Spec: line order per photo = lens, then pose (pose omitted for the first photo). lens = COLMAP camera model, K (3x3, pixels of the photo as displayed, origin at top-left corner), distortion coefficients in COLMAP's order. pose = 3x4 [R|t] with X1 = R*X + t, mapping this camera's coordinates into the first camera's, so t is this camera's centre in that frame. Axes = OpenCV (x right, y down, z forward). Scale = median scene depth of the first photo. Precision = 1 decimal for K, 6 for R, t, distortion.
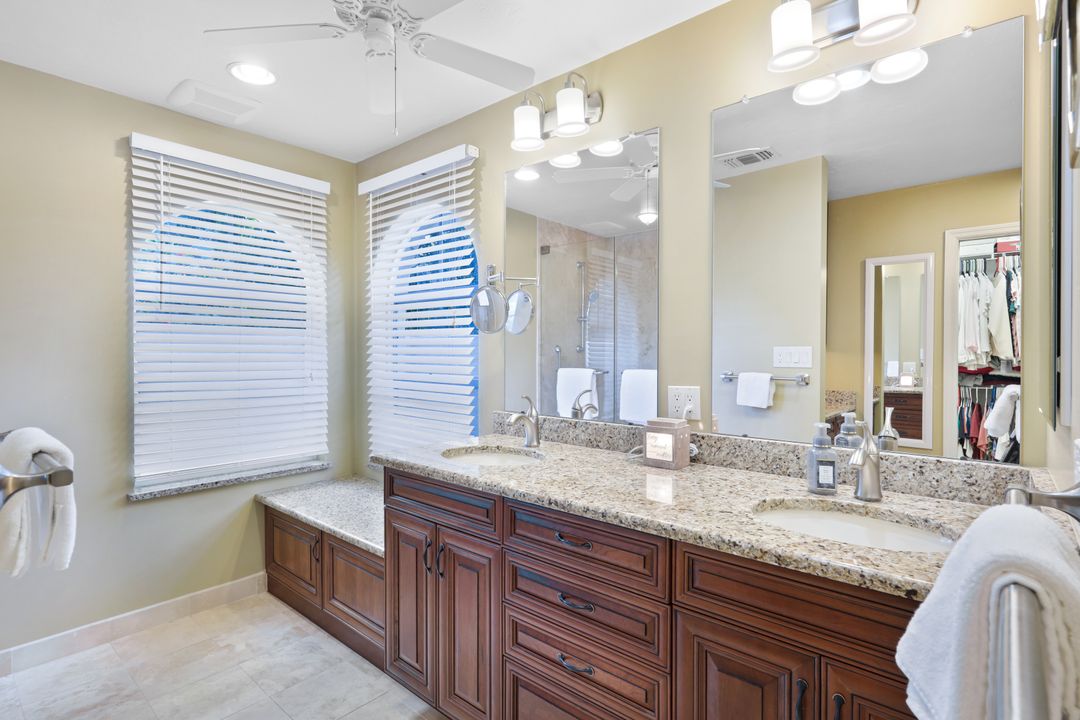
lens RADIAL K [[537.9, 0, 540.0], [0, 537.9, 360.0], [0, 0, 1]] dist [0.000174, -0.000015]
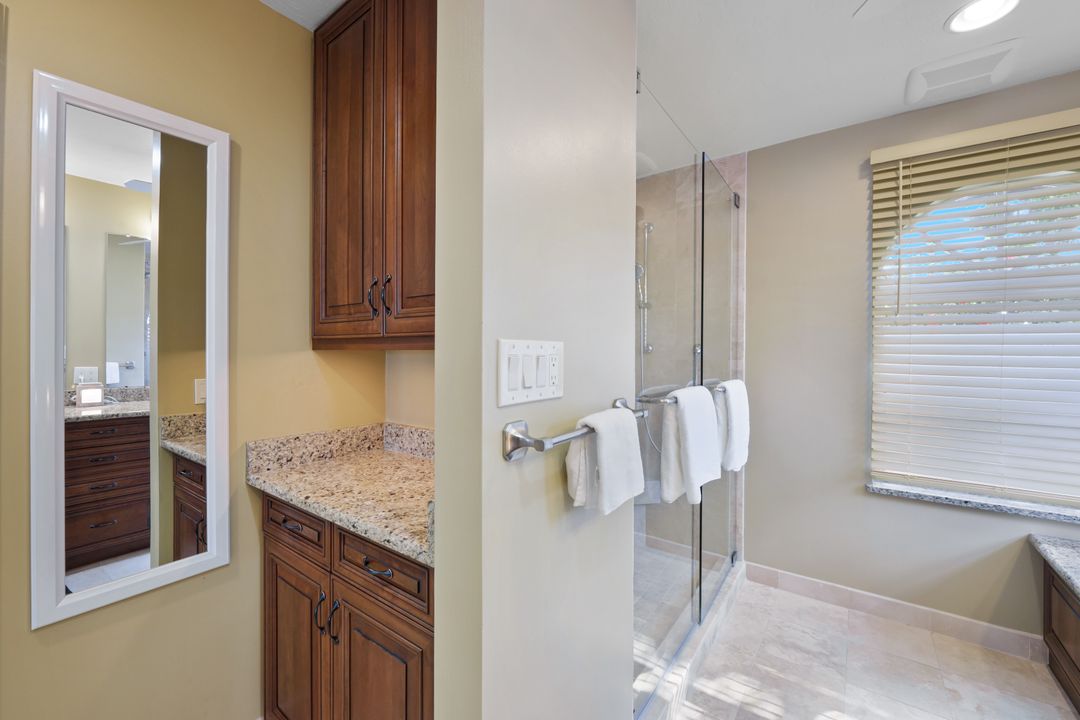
lens RADIAL K [[443.2, 0, 533.7], [0, 443.2, 358.1], [0, 0, 1]] dist [0.000365, 0.000096]
pose [[0.073190, 0.011989, -0.997246, 0.081812], [-0.019362, 0.999756, 0.010598, -0.004031], [0.997130, 0.018533, 0.073404, 0.252331]]
